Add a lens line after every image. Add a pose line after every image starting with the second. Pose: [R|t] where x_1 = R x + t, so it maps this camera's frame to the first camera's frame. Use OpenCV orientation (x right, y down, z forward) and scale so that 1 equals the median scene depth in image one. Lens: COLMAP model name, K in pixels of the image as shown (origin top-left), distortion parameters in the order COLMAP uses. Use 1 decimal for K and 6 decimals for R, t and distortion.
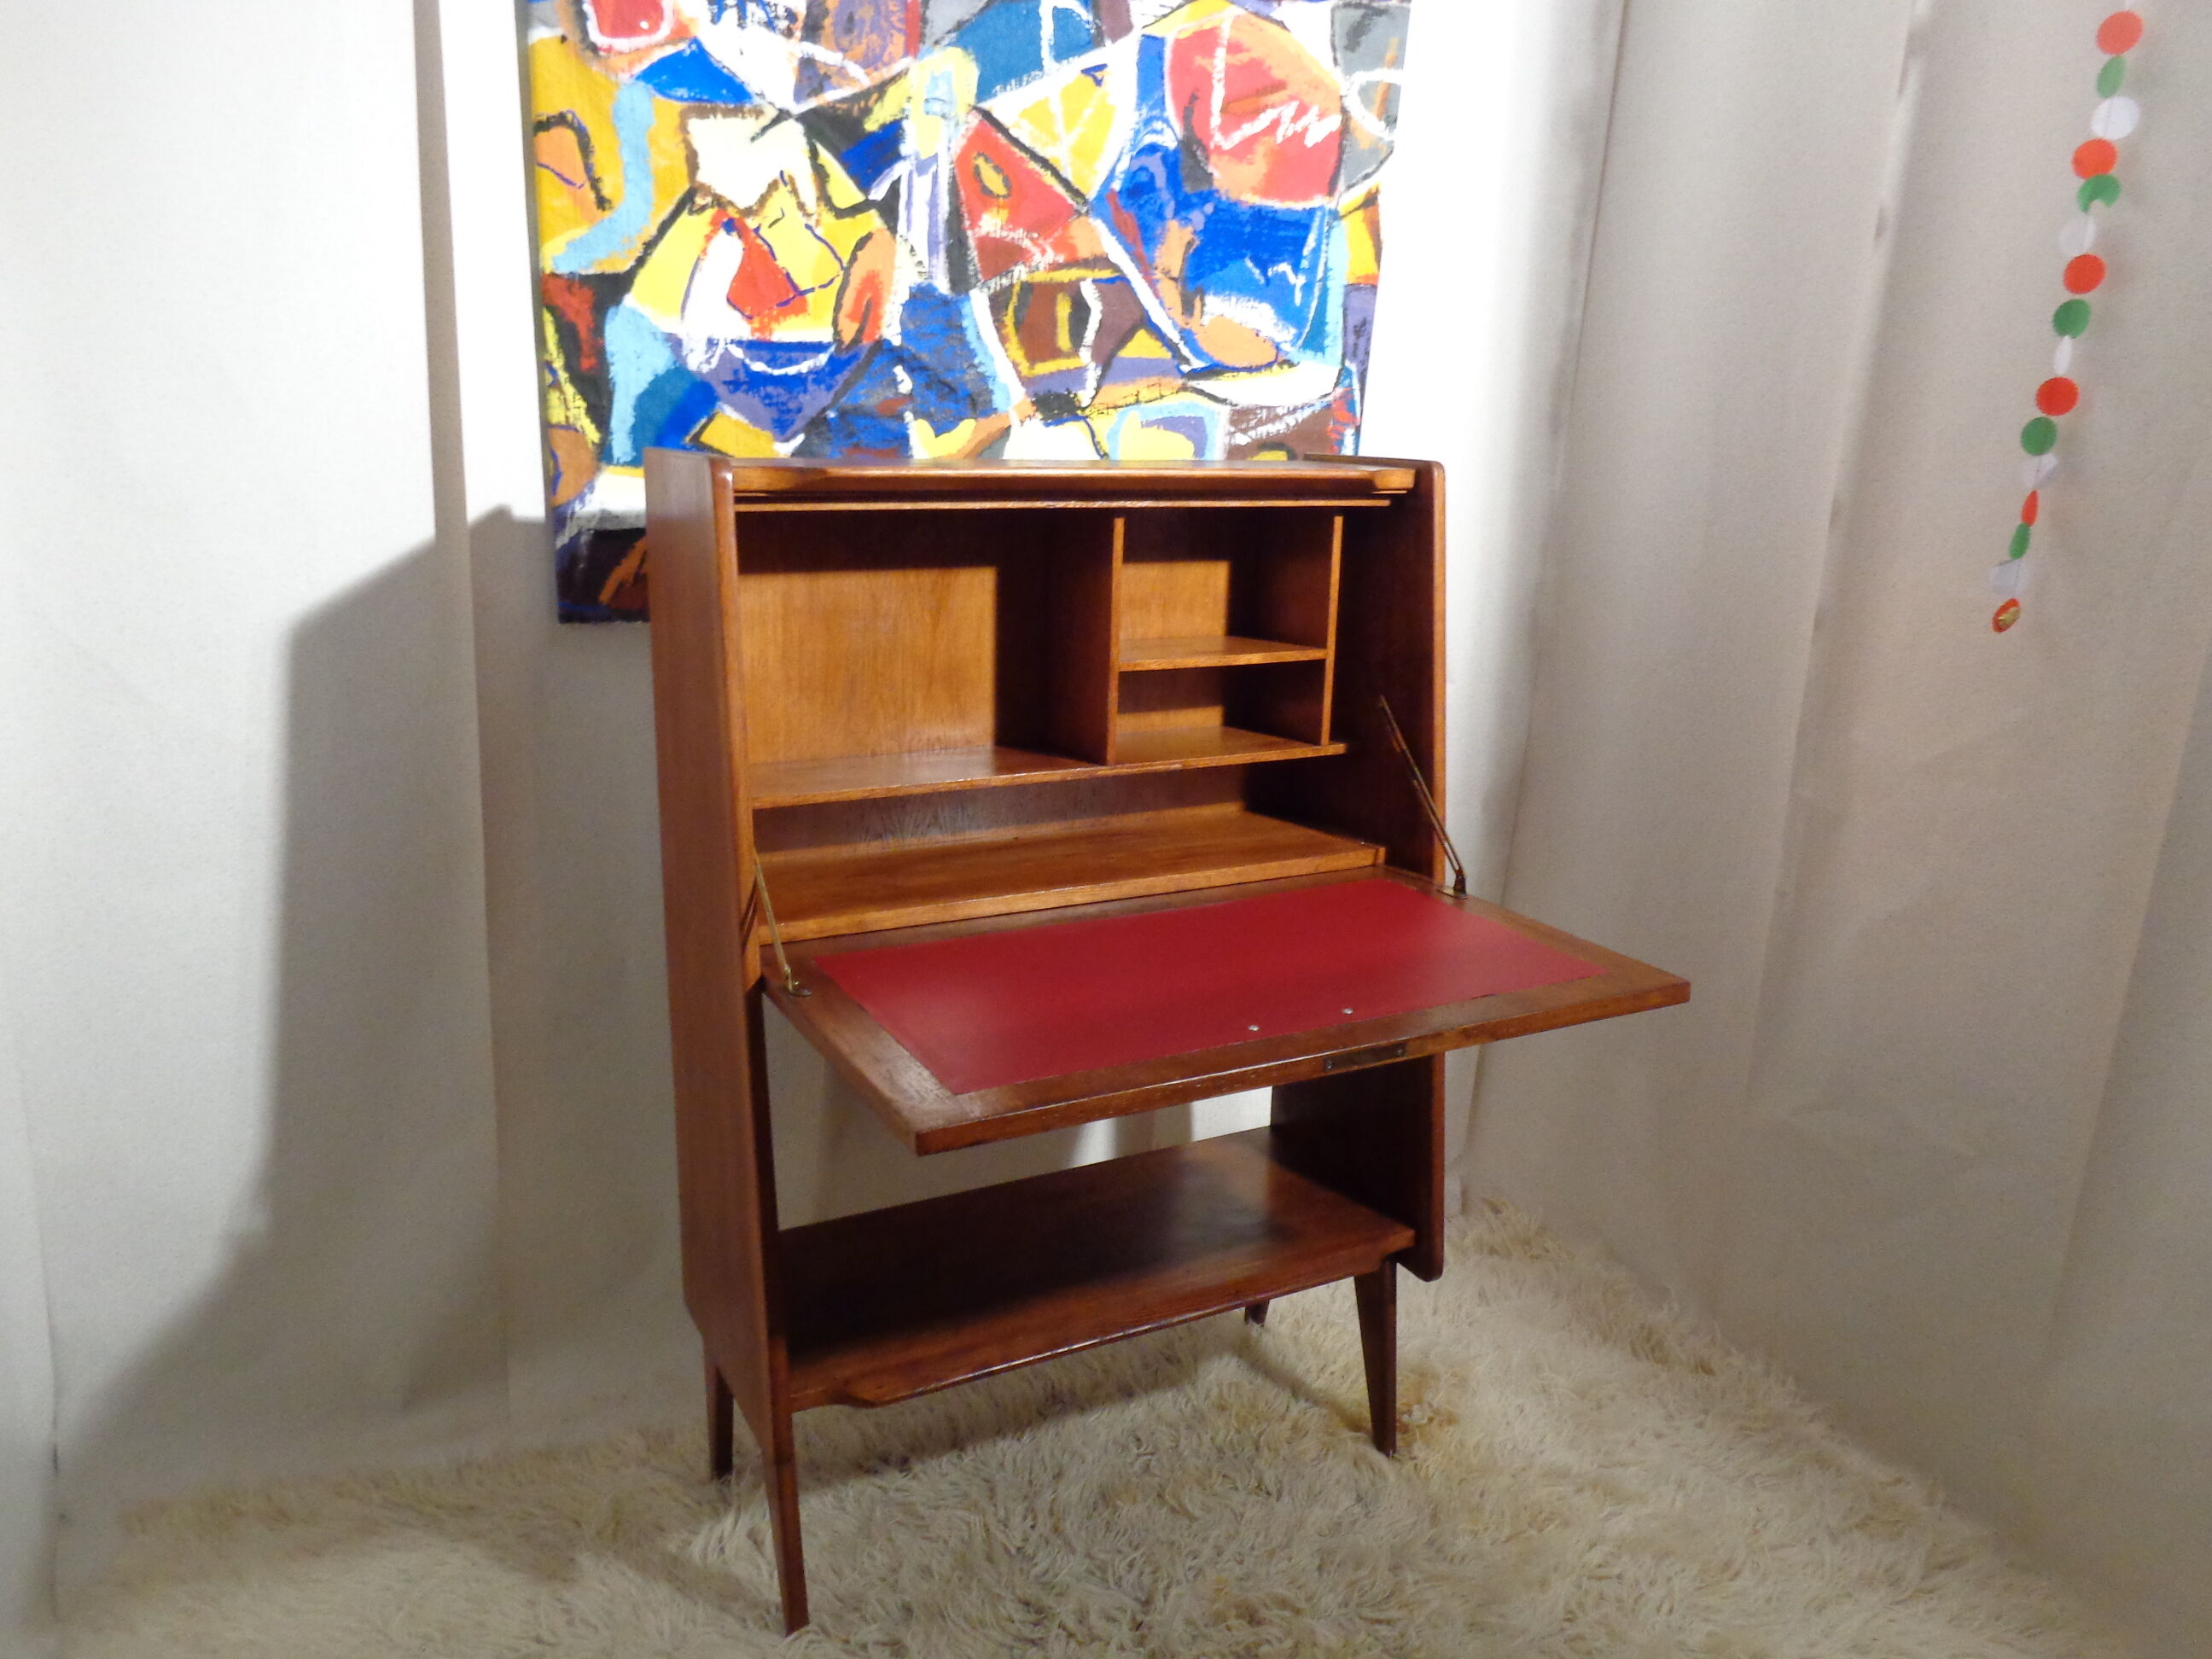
lens RADIAL K [[1626.5, 0, 1094.8], [0, 1626.5, 841.9], [0, 0, 1]] dist [-0.018931, 0.005220]
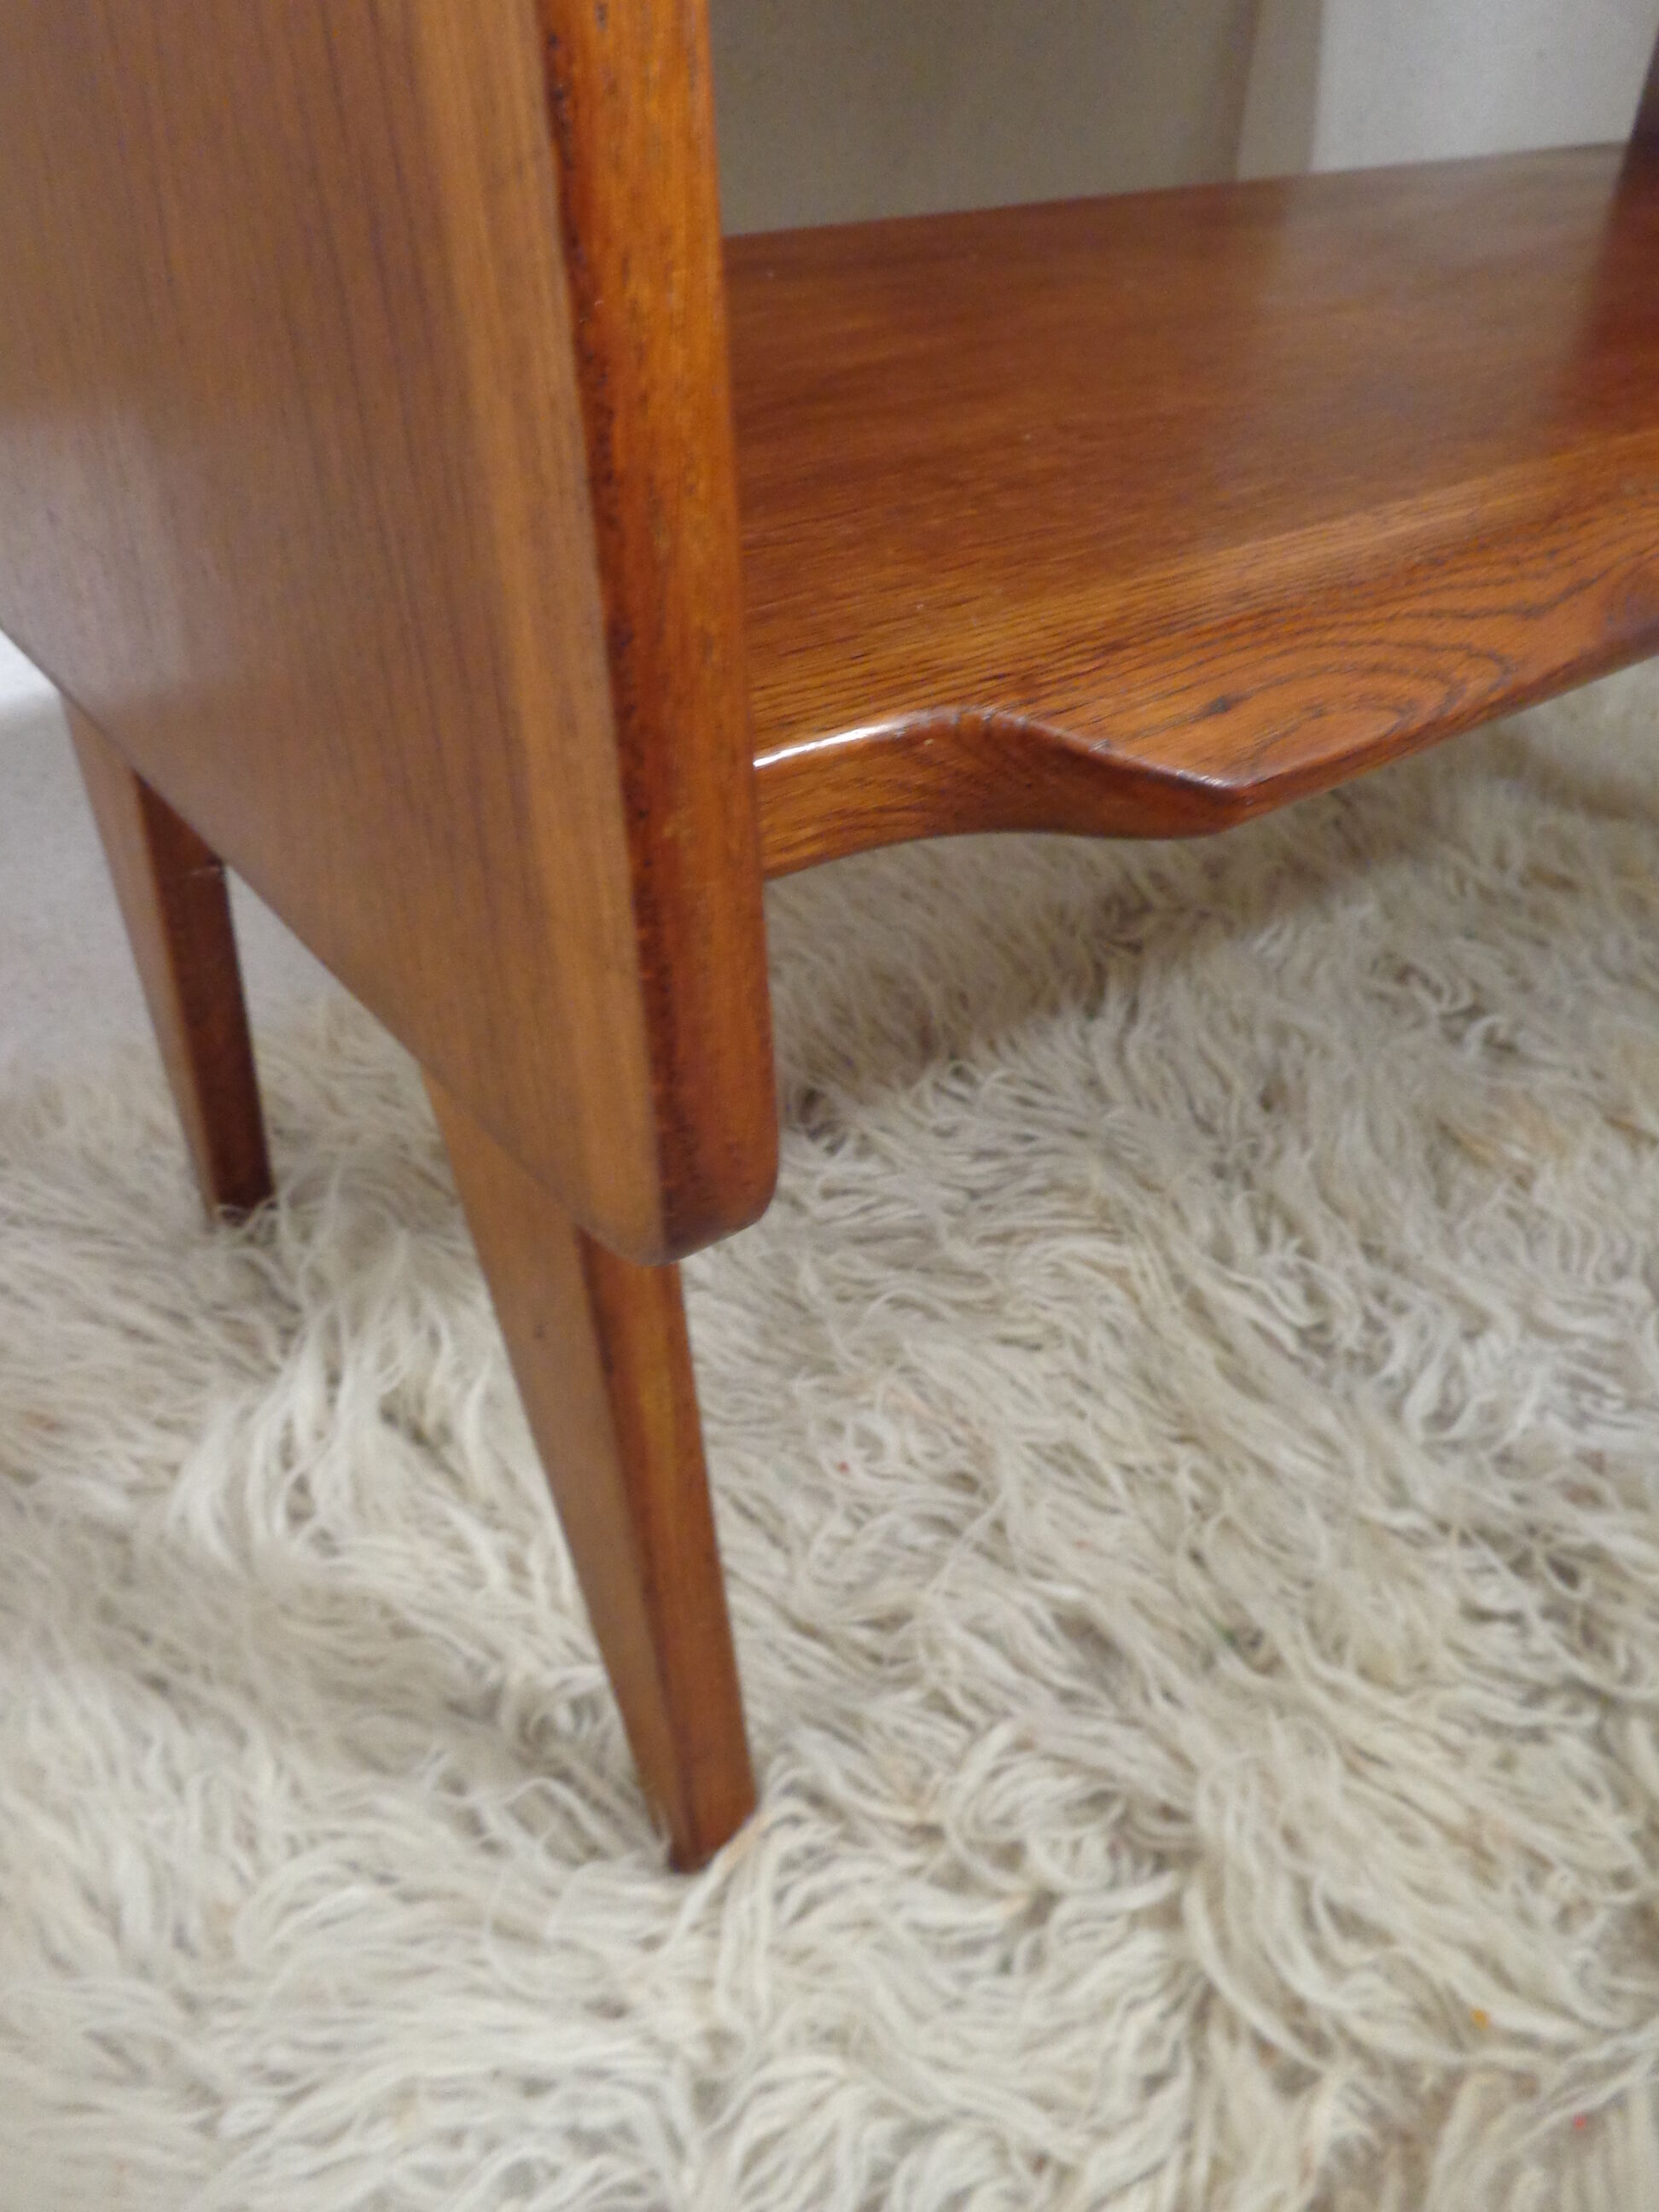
lens RADIAL K [[1626.5, 0, 826.1], [0, 1626.5, 1114.7], [0, 0, 1]] dist [-0.018931, 0.005220]
pose [[0.983162, -0.104370, 0.149996, -0.171424], [0.038798, 0.921351, 0.386790, 0.269149], [-0.178569, -0.374457, 0.909887, 0.733151]]
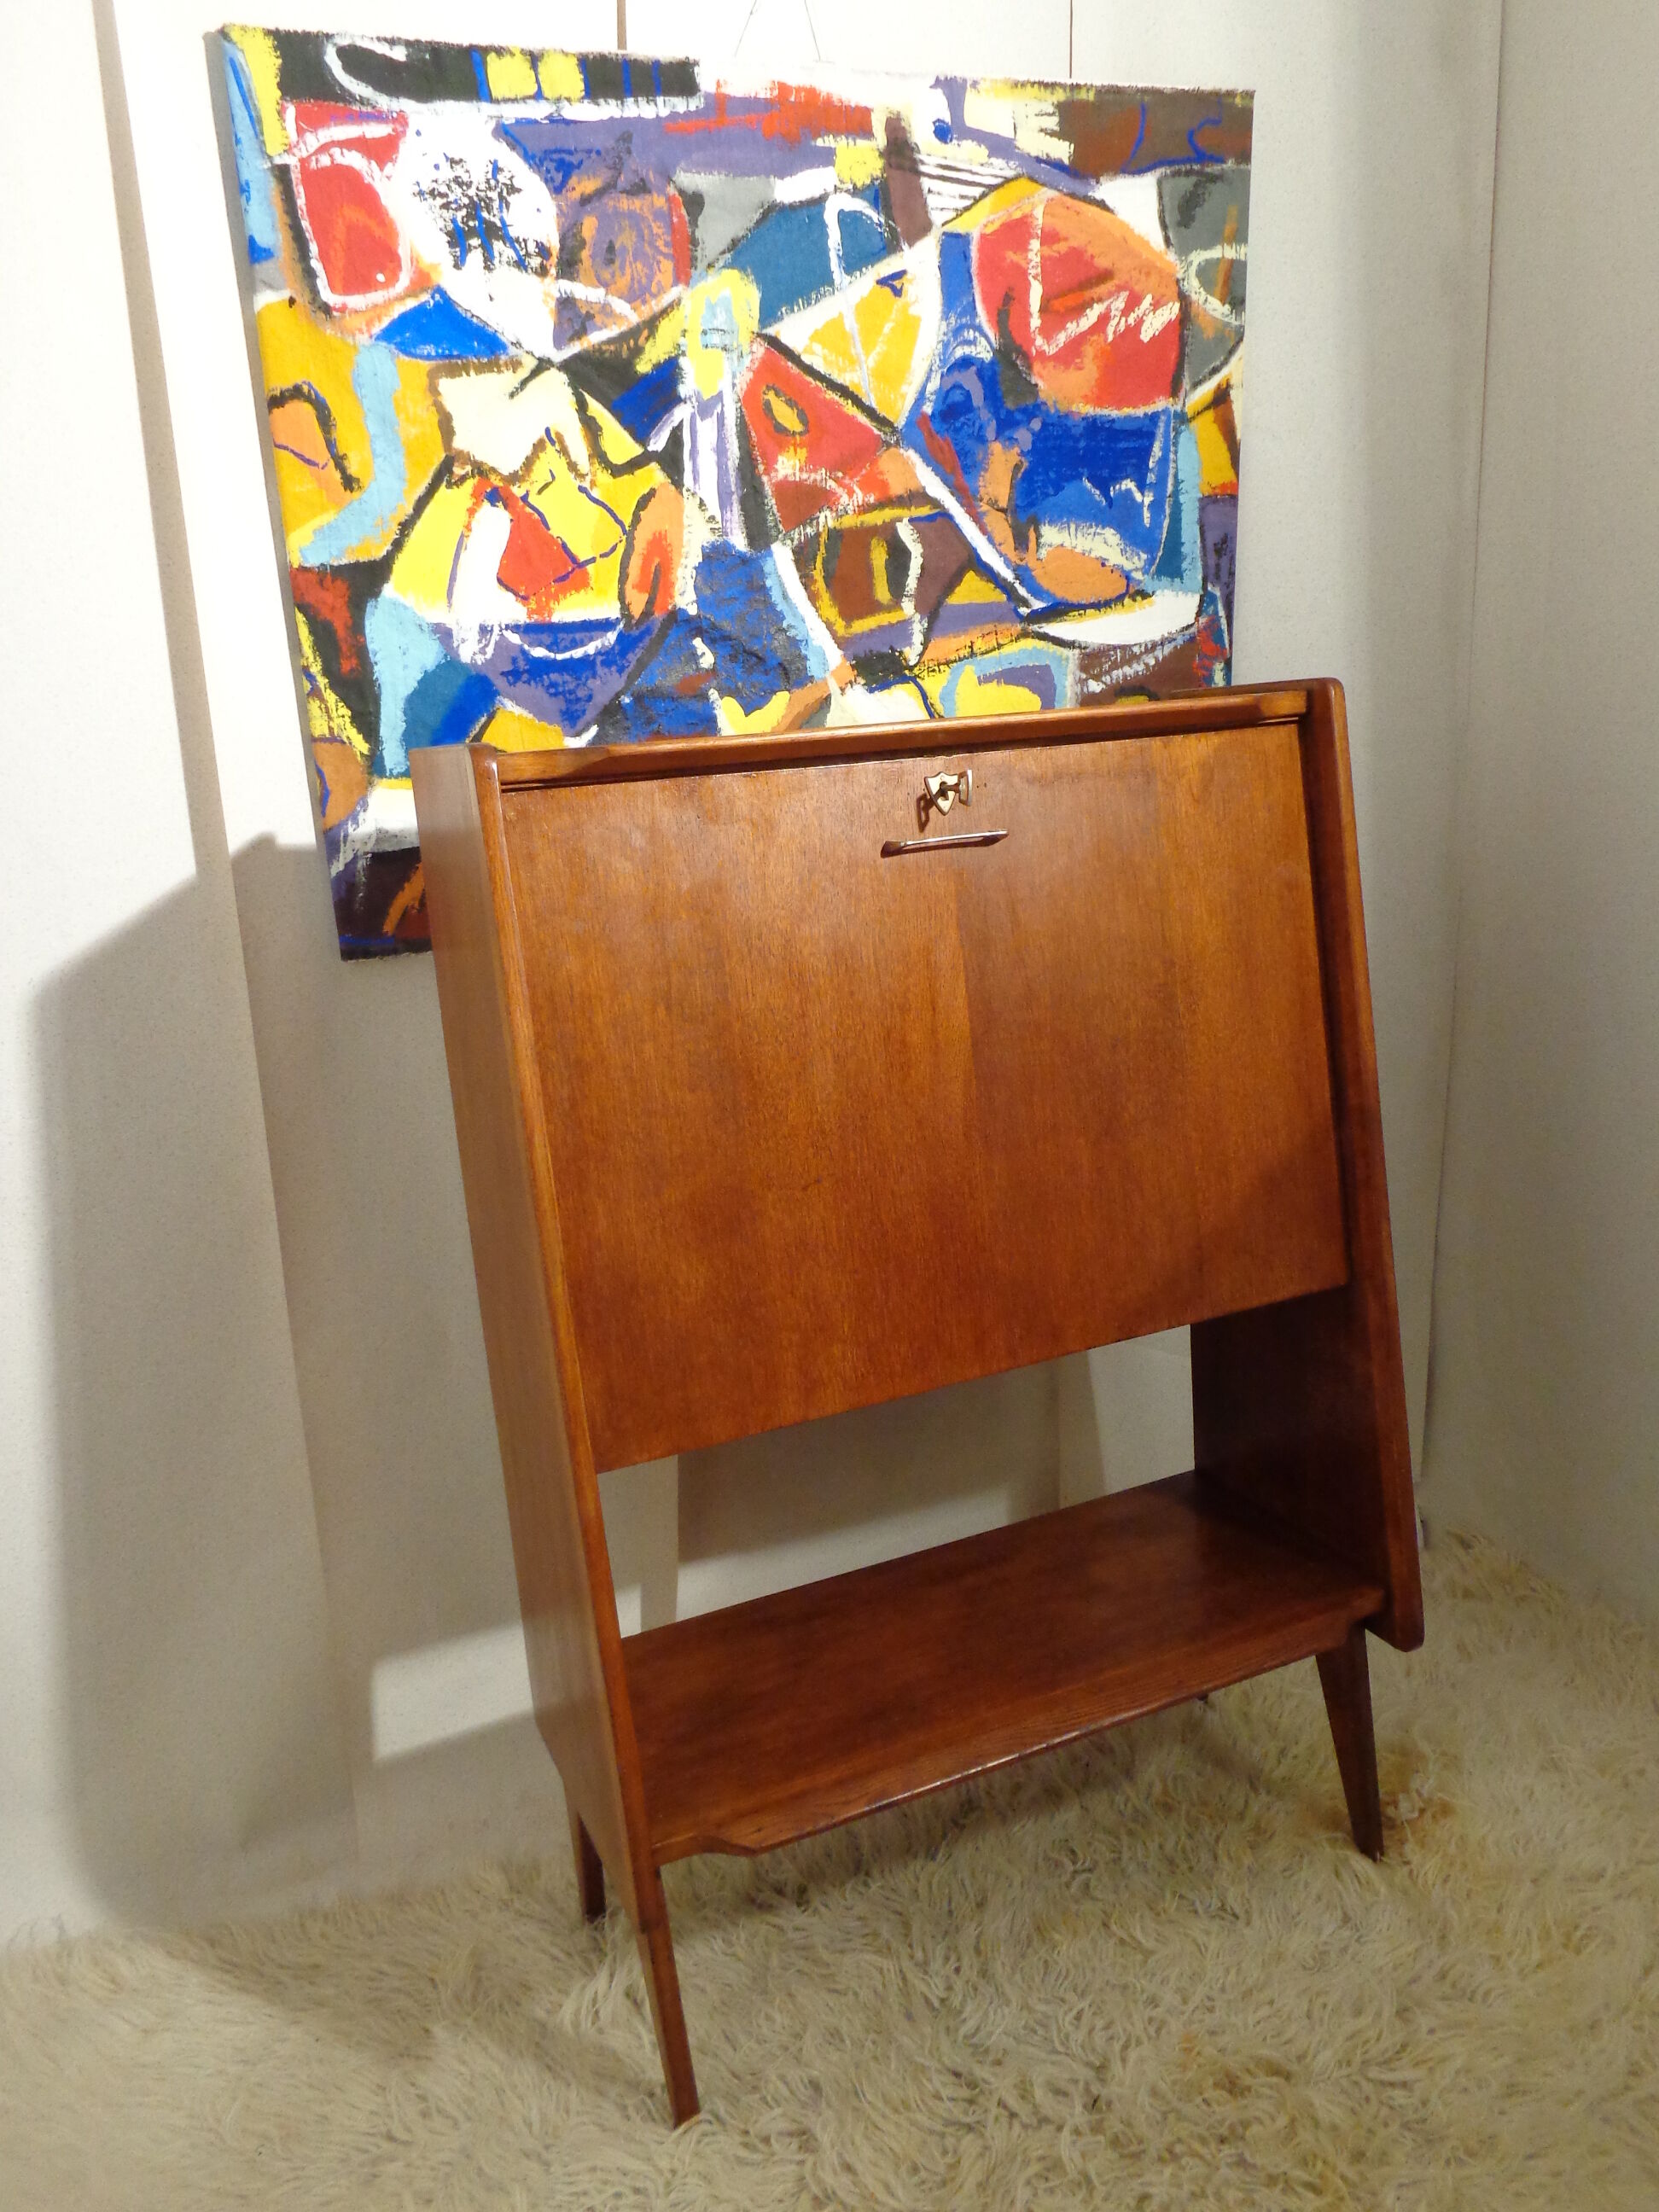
lens RADIAL K [[1626.5, 0, 810.6], [0, 1626.5, 1107.8], [0, 0, 1]] dist [-0.018931, 0.005220]
pose [[0.992413, -0.081377, -0.092165, 0.000533], [0.078074, 0.996188, -0.038902, 0.000257], [0.094979, 0.031411, 0.994984, 0.136324]]
